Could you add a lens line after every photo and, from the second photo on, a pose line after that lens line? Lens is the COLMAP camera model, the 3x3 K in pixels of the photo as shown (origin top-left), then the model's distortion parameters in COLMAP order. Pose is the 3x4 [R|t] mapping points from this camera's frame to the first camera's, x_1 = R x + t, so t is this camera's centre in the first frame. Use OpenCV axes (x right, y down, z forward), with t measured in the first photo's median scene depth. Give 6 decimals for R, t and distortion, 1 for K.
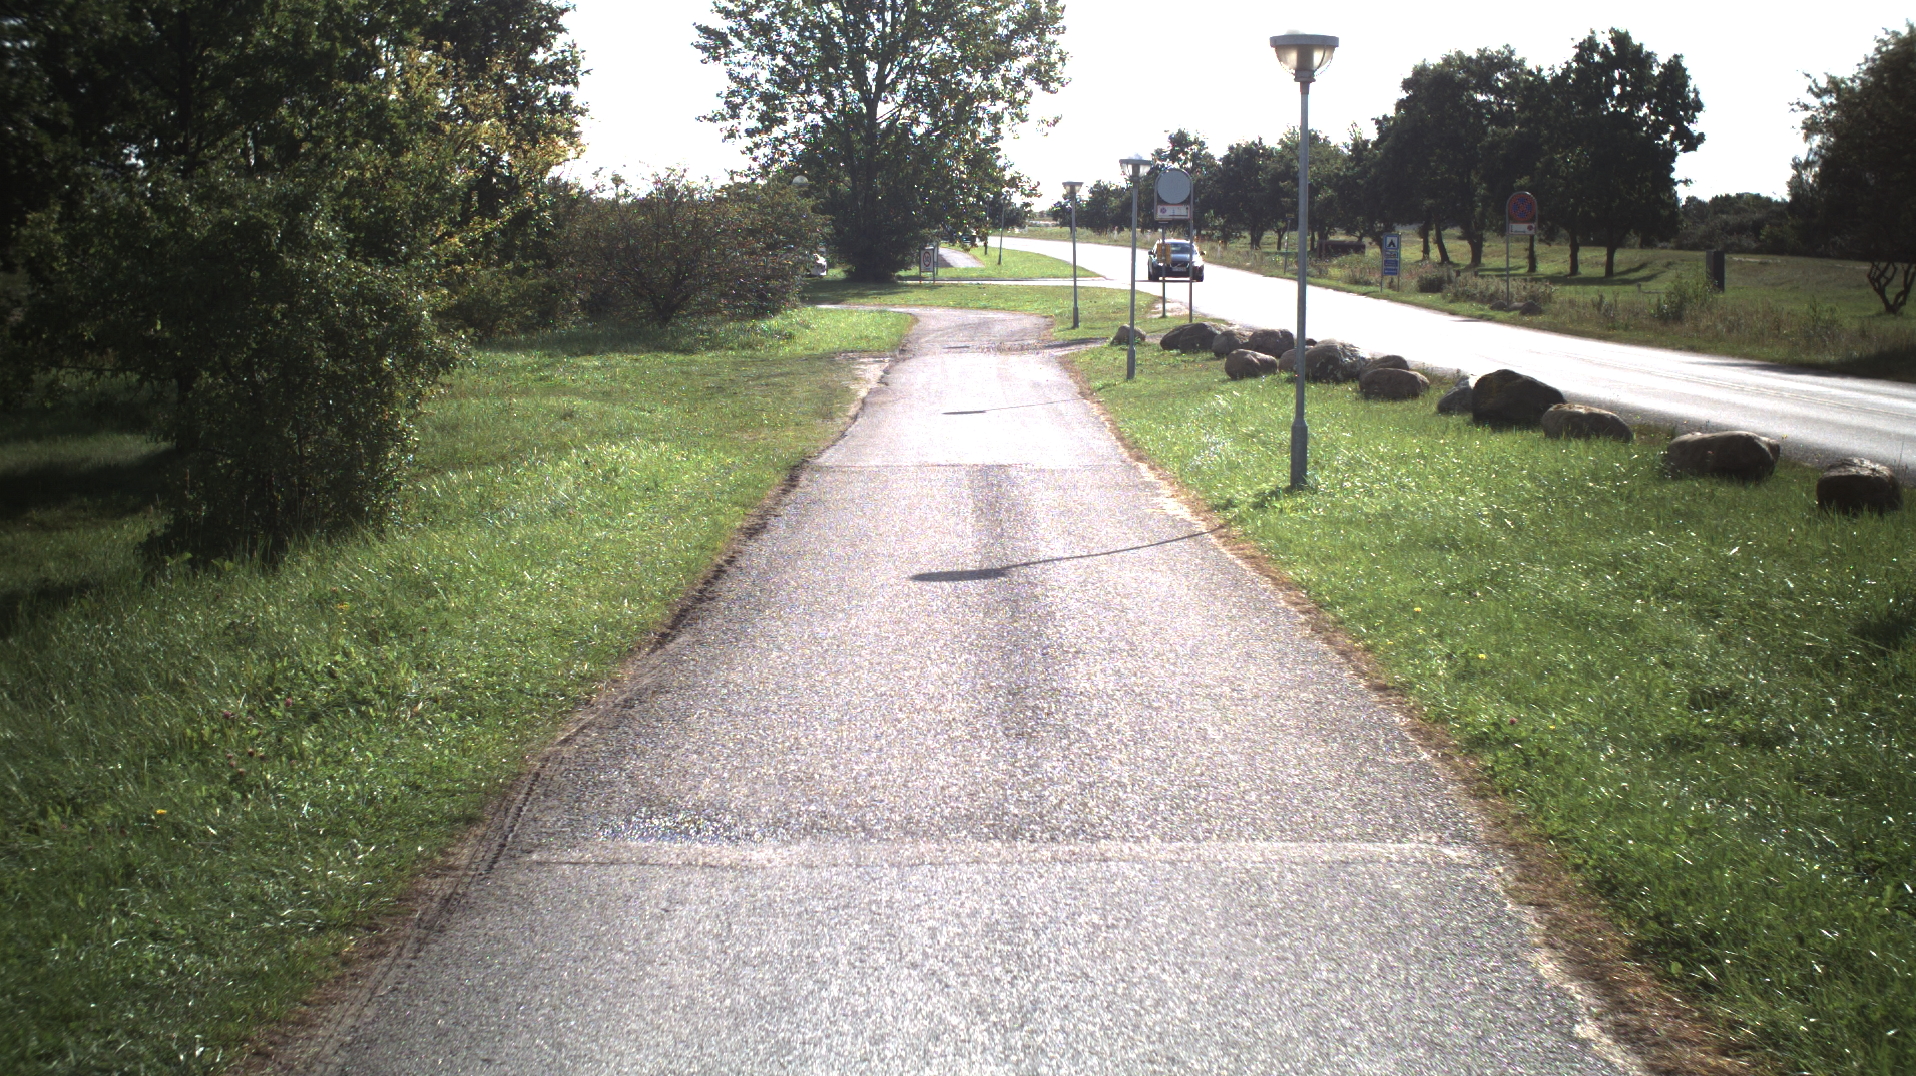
lens RADIAL K [[3621.6, 0, 958.0], [0, 3621.6, 538.0], [0, 0, 1]] dist [-0.306662, 0.513933]
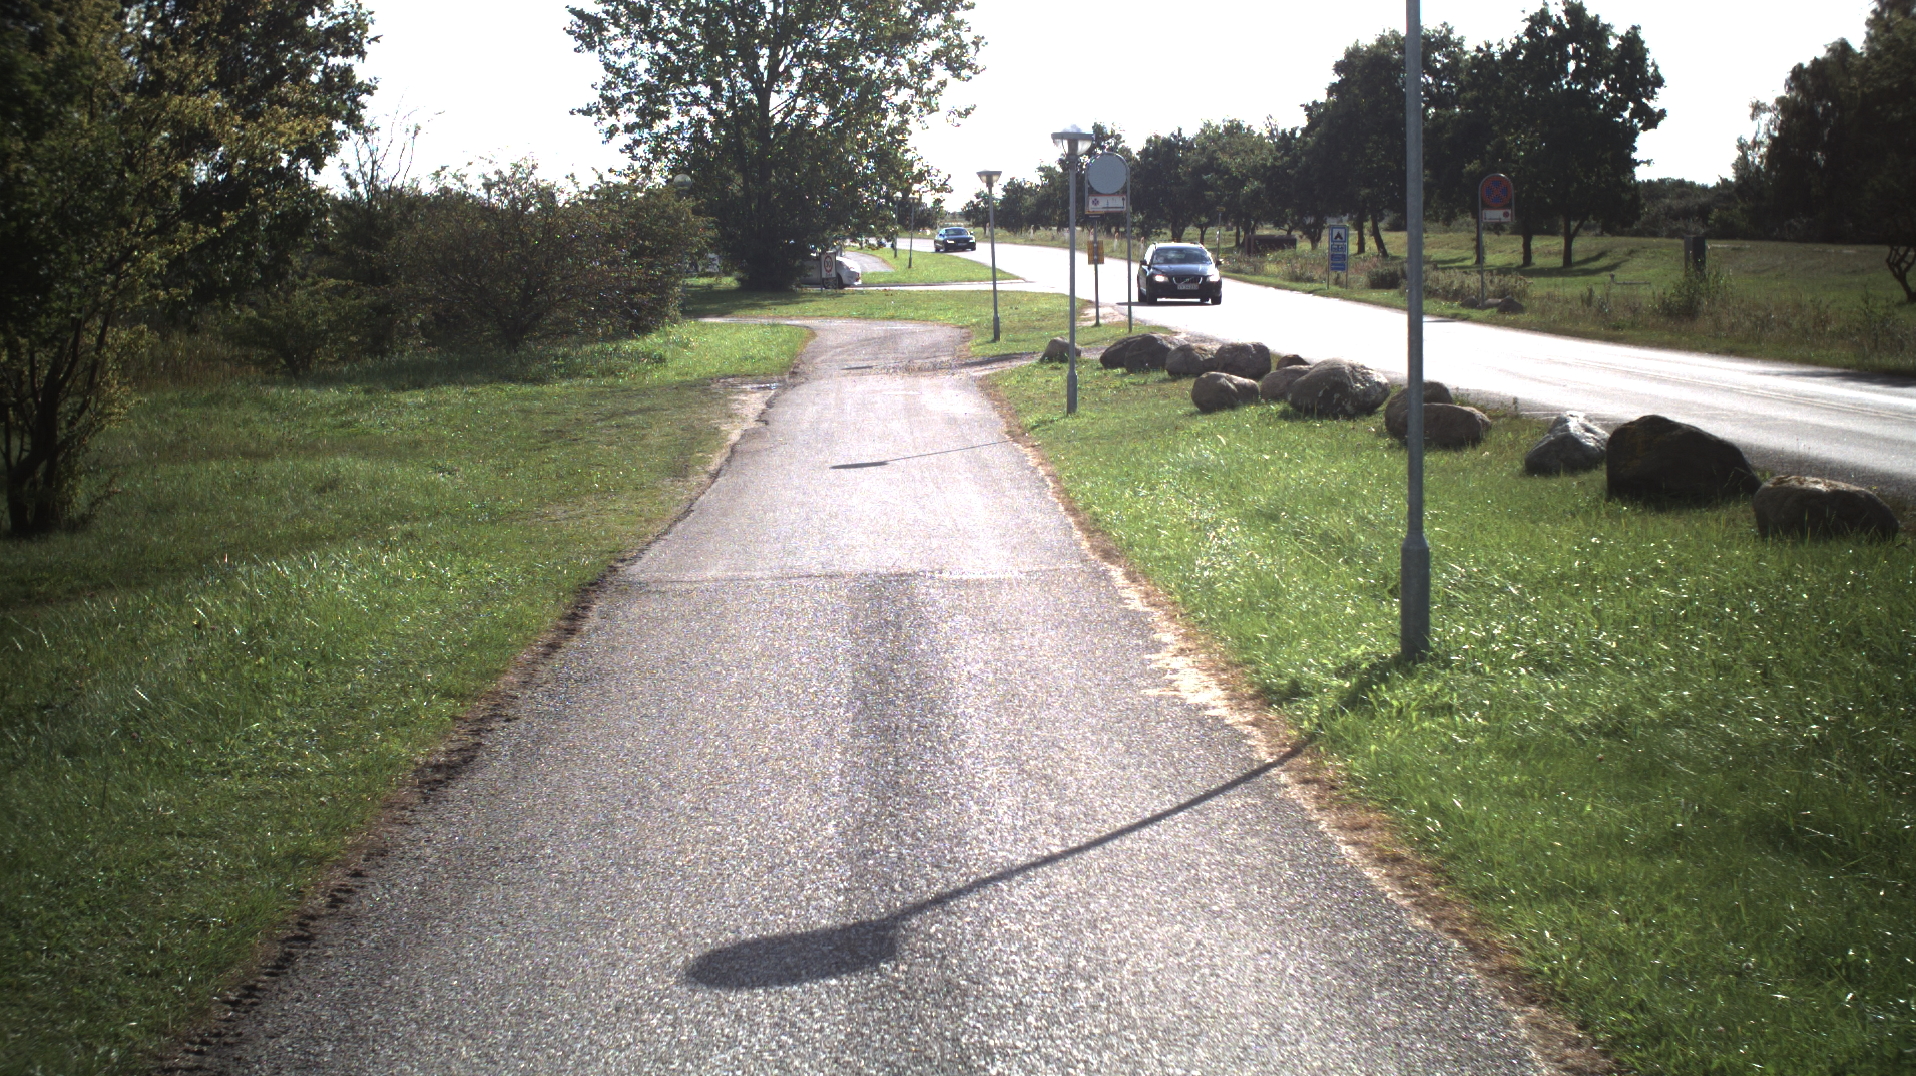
lens RADIAL K [[3621.6, 0, 958.0], [0, 3621.6, 538.0], [0, 0, 1]] dist [-0.306662, 0.513933]
pose [[0.999495, -0.022583, 0.022358, 0.002095], [0.022598, 0.999745, -0.000411, -0.007562], [-0.022343, 0.000916, 0.999750, 0.095440]]
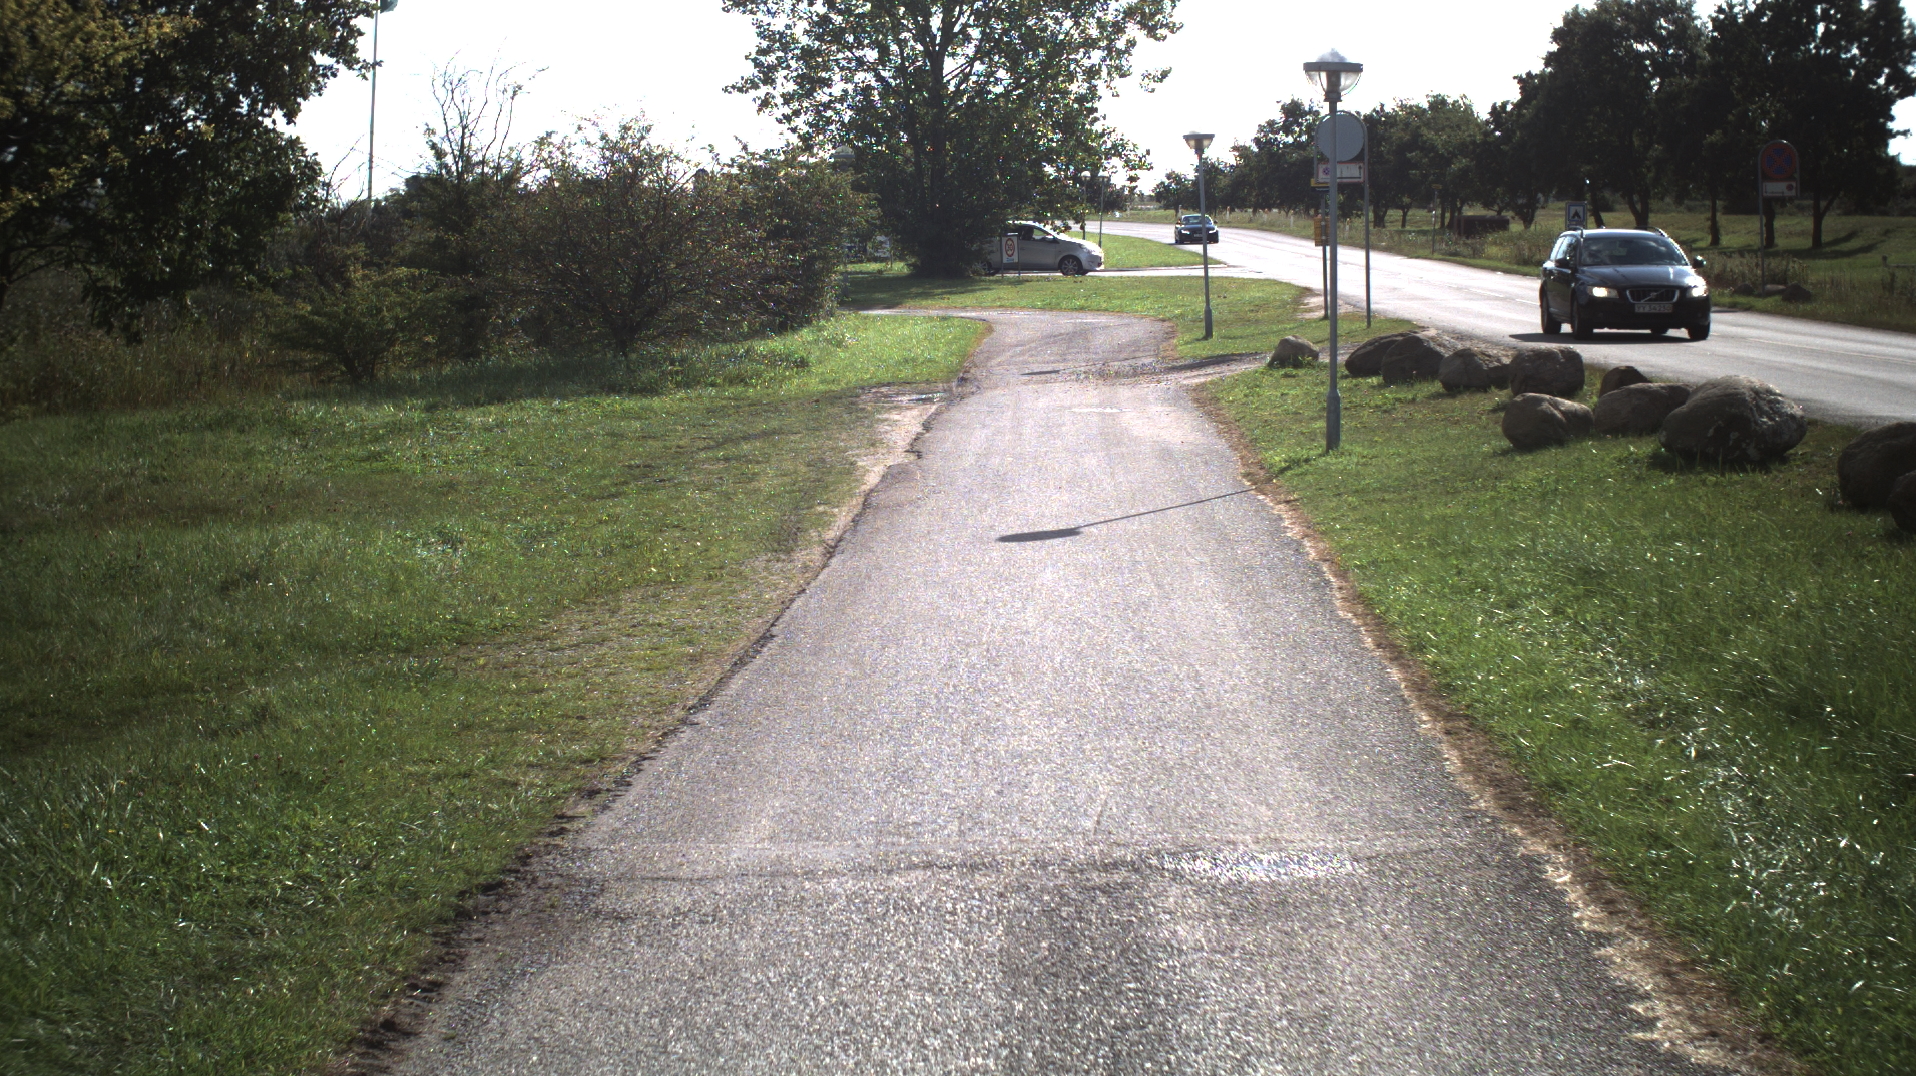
lens RADIAL K [[3621.6, 0, 958.0], [0, 3621.6, 538.0], [0, 0, 1]] dist [-0.306662, 0.513933]
pose [[0.999256, -0.024619, -0.029689, 0.002238], [0.024709, 0.999691, 0.002668, -0.014654], [0.029614, -0.003400, 0.999556, 0.191346]]
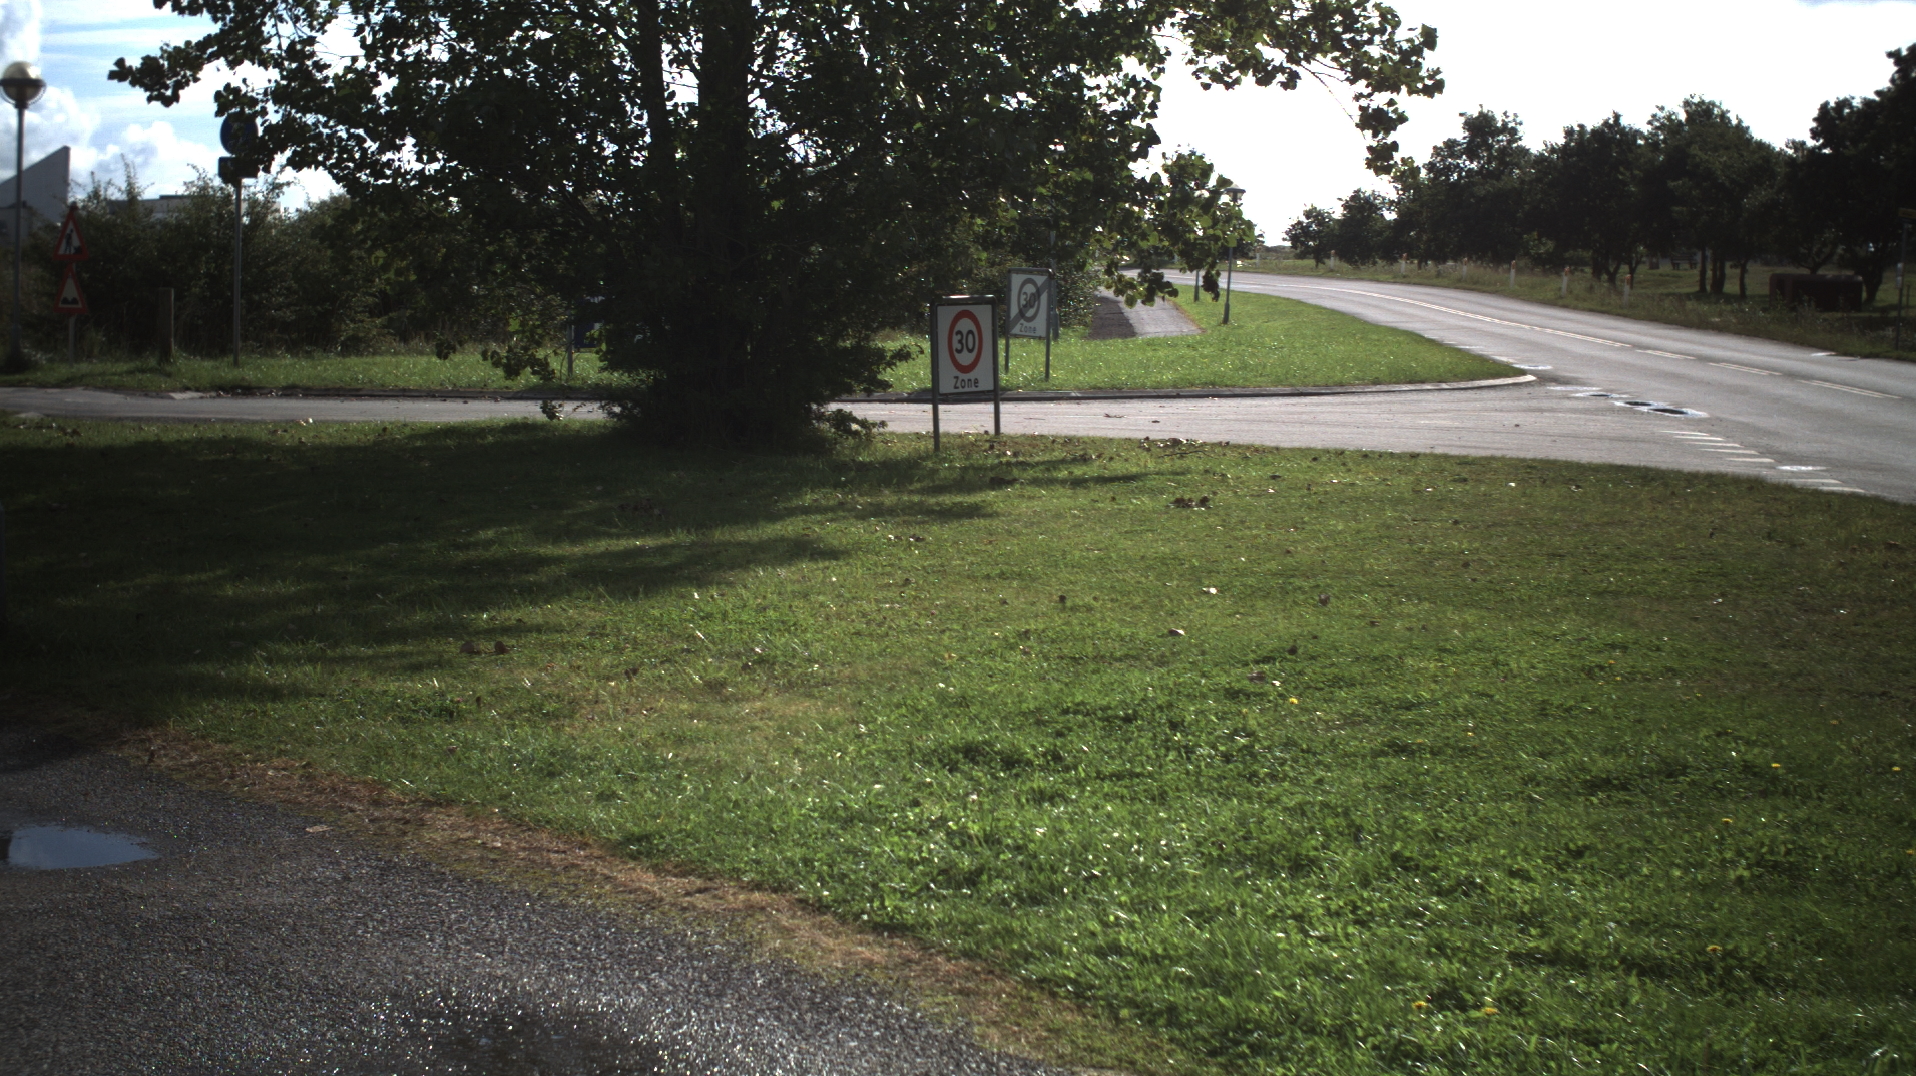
lens RADIAL K [[3621.6, 0, 958.0], [0, 3621.6, 538.0], [0, 0, 1]] dist [-0.306662, 0.513933]
pose [[0.998346, -0.002424, -0.057441, 0.004856], [0.001801, 0.999939, -0.010899, -0.061926], [0.057464, 0.010778, 0.998289, 0.764454]]
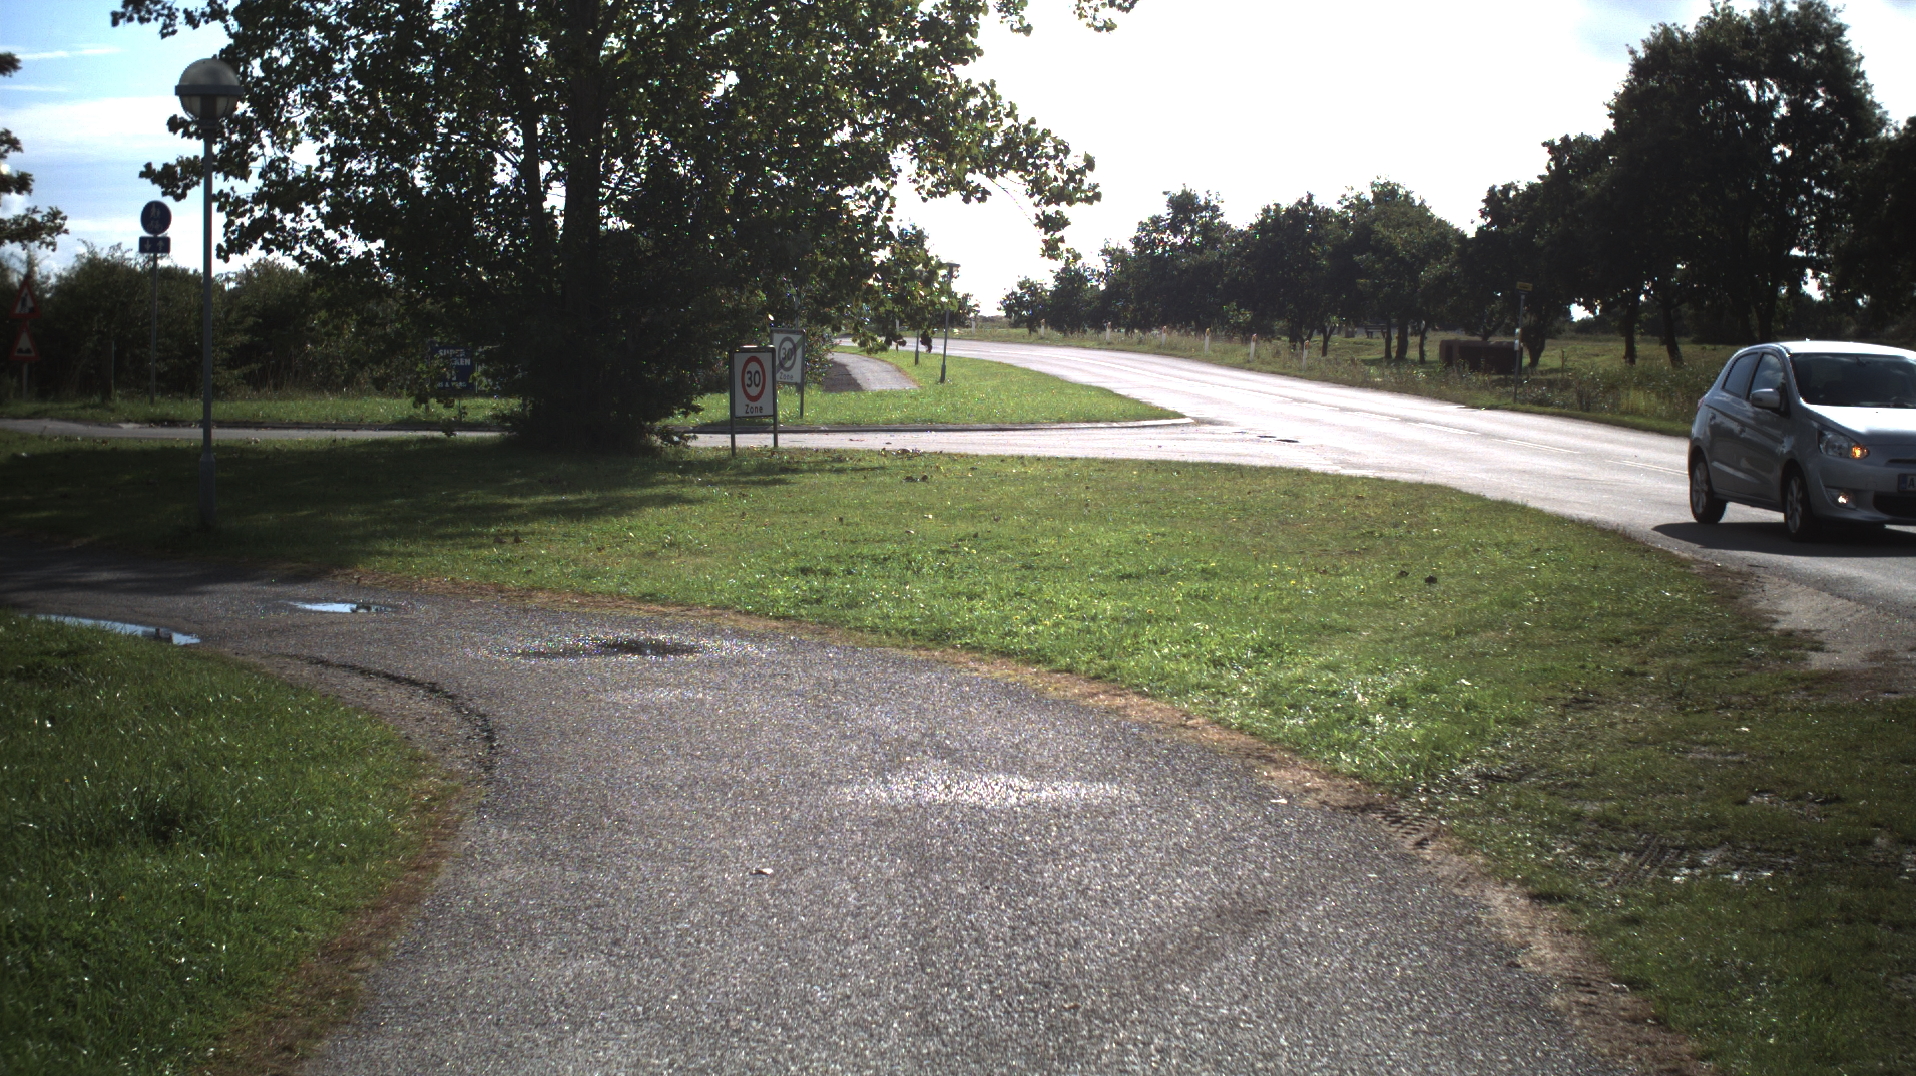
lens RADIAL K [[3621.6, 0, 958.0], [0, 3621.6, 538.0], [0, 0, 1]] dist [-0.306662, 0.513933]
pose [[0.999790, -0.001766, 0.020430, 0.003603], [0.002378, 0.999547, -0.029995, -0.052602], [-0.020368, 0.030037, 0.999341, 0.667874]]
